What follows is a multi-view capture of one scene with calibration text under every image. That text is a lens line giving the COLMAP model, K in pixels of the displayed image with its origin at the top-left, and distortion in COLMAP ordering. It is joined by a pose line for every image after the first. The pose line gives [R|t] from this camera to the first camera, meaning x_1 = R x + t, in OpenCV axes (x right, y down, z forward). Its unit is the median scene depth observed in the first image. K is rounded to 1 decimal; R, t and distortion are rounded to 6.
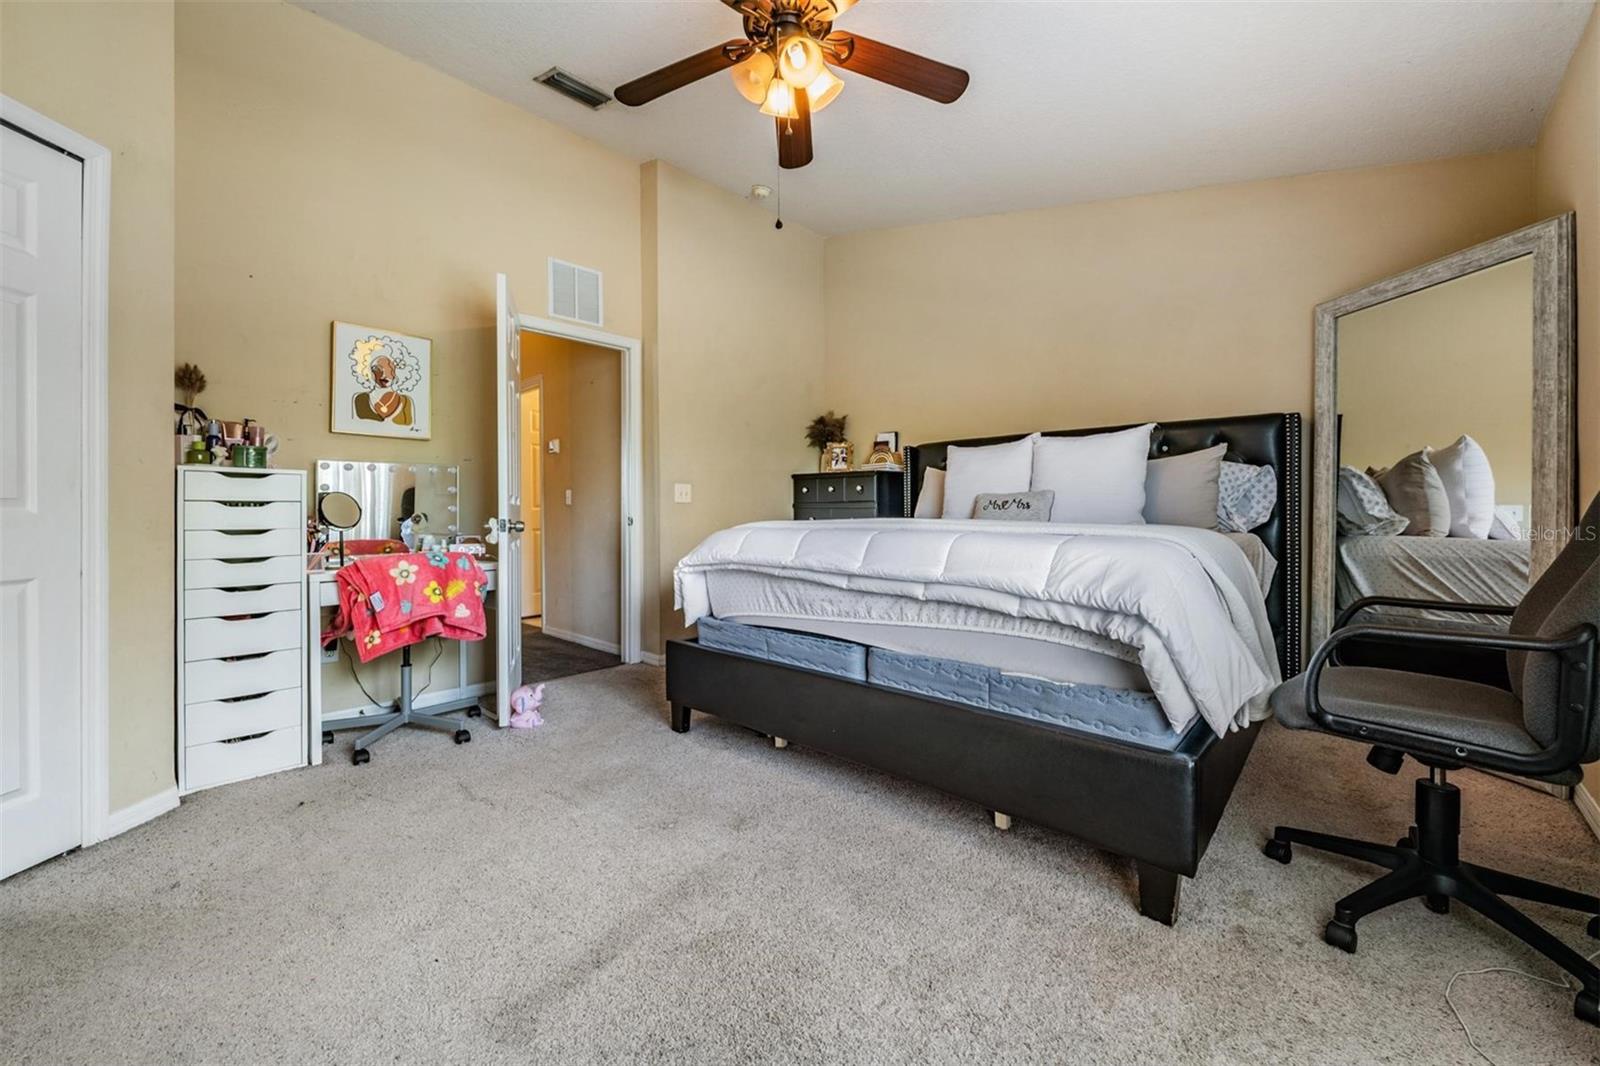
lens RADIAL K [[643.6, 0, 800.0], [0, 643.6, 533.0], [0, 0, 1]] dist [-0.001254, -0.000292]
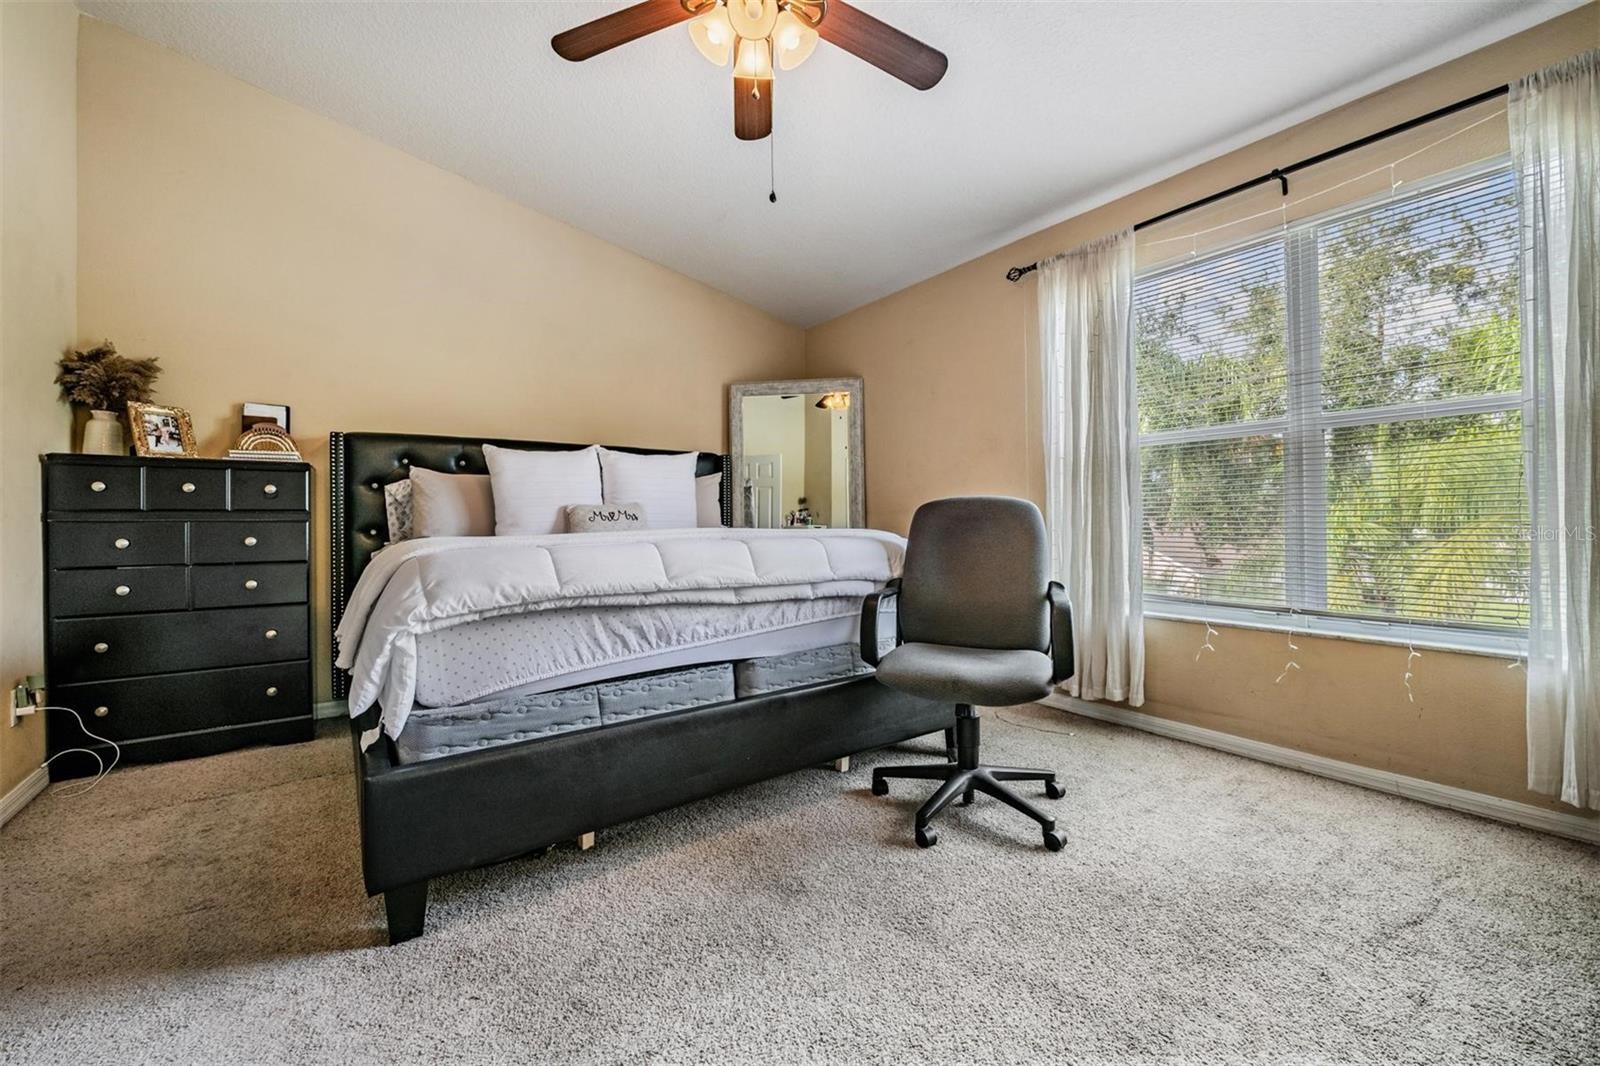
lens RADIAL K [[643.6, 0, 800.0], [0, 643.6, 533.0], [0, 0, 1]] dist [-0.001254, -0.000292]
pose [[0.194049, -0.016960, 0.980845, -0.716916], [0.043979, 0.998996, 0.008573, -0.015961], [-0.980006, 0.041473, 0.194600, 0.637069]]
